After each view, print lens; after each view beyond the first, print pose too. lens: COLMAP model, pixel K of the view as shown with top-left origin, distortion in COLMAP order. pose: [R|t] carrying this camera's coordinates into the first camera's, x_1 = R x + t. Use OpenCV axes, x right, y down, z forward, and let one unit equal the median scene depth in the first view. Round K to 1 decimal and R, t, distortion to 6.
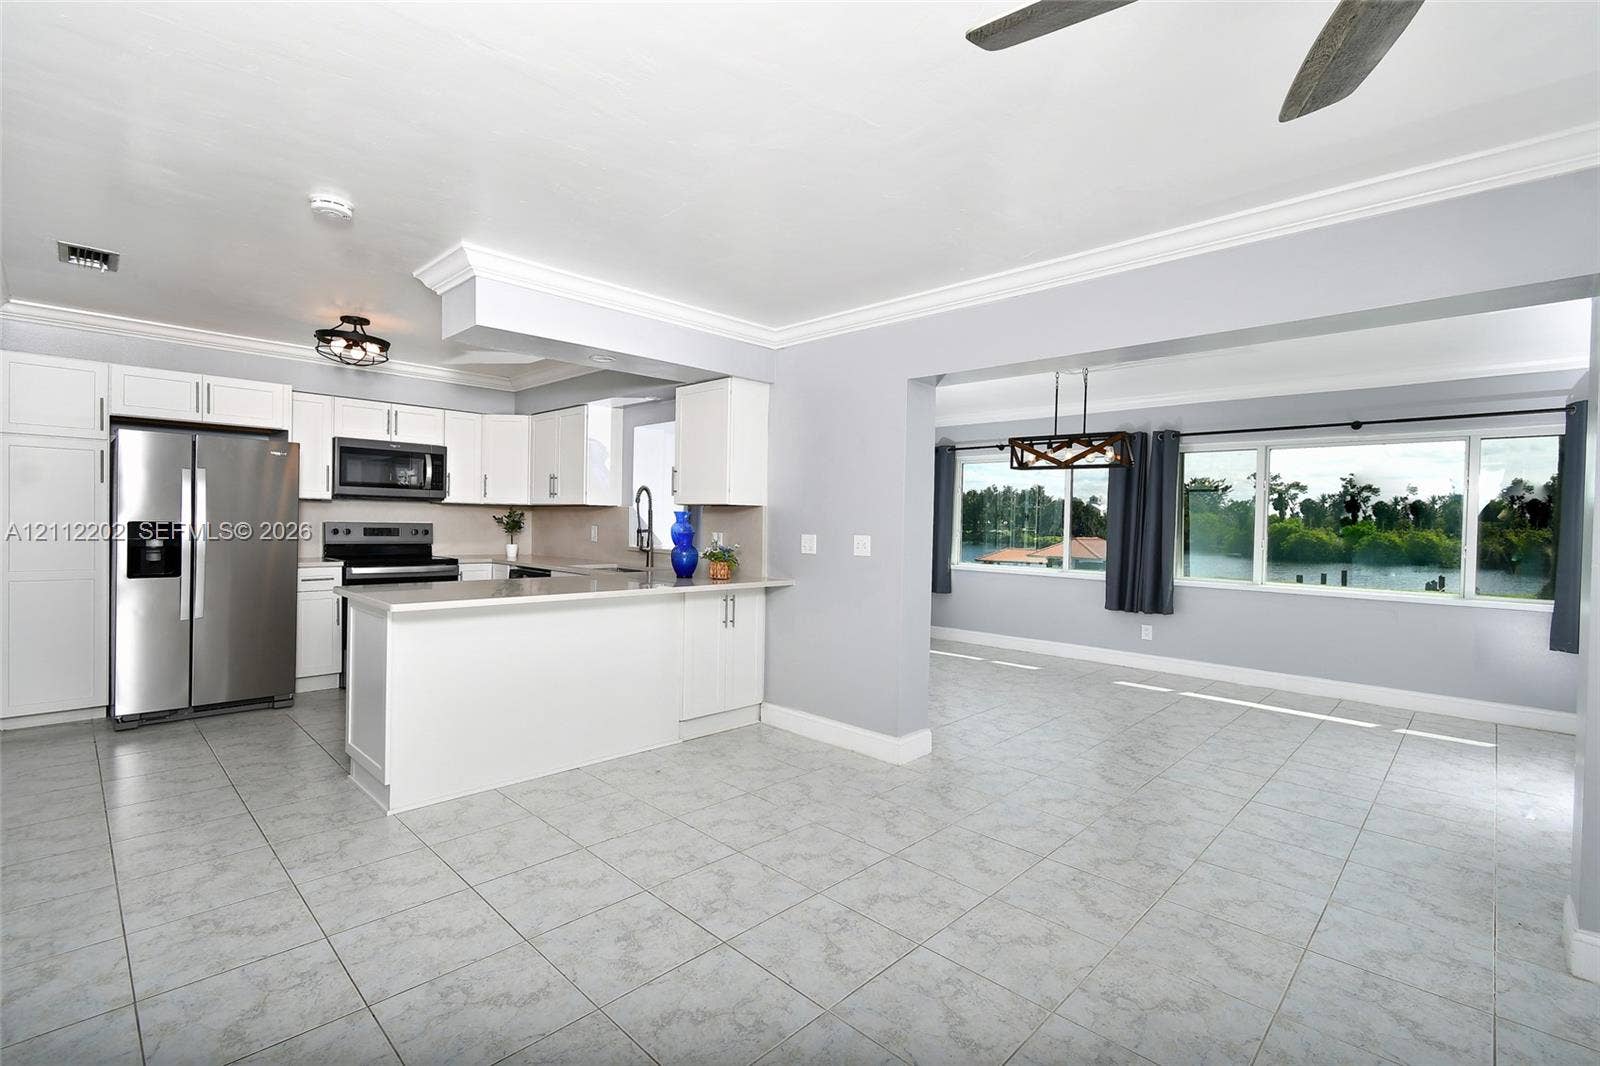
lens RADIAL K [[672.0, 0, 800.0], [0, 672.0, 533.0], [0, 0, 1]] dist [-0.020114, 0.000187]
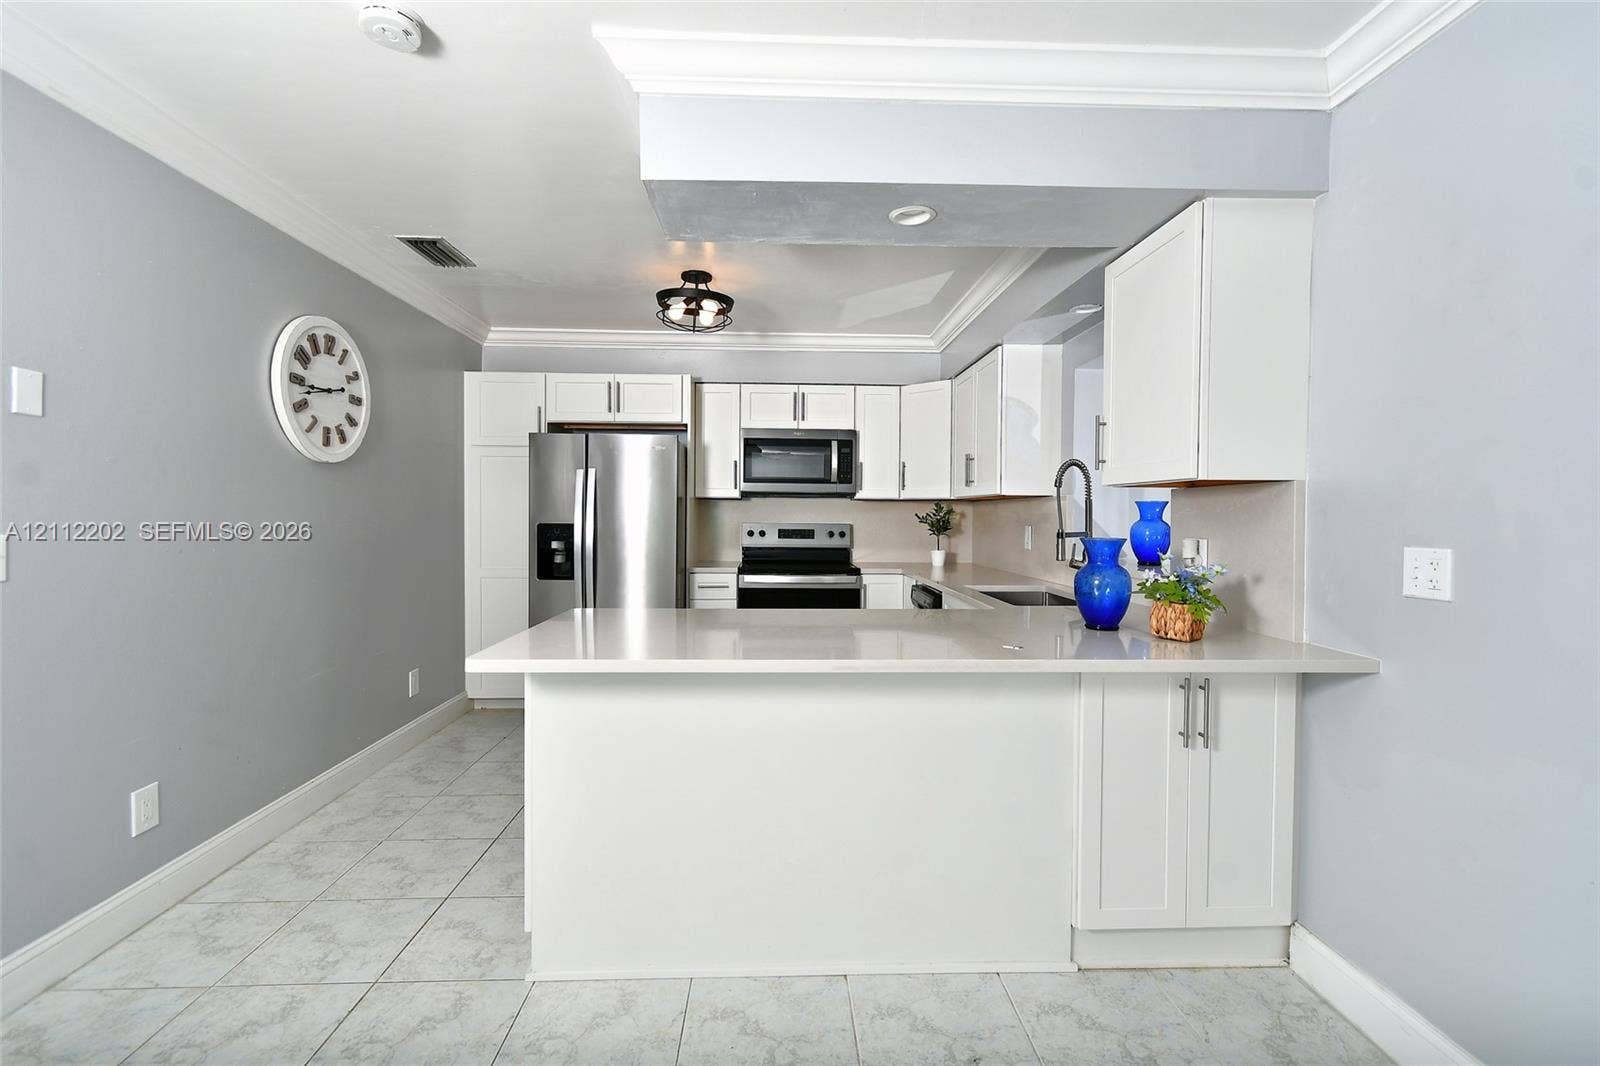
lens RADIAL K [[717.4, 0, 806.2], [0, 717.4, 529.1], [0, 0, 1]] dist [0.002162, 0.000560]
pose [[0.732701, -0.000615, -0.680551, 0.025342], [-0.003301, 0.999985, -0.004458, -0.004159], [0.680543, 0.005513, 0.732688, 0.350467]]
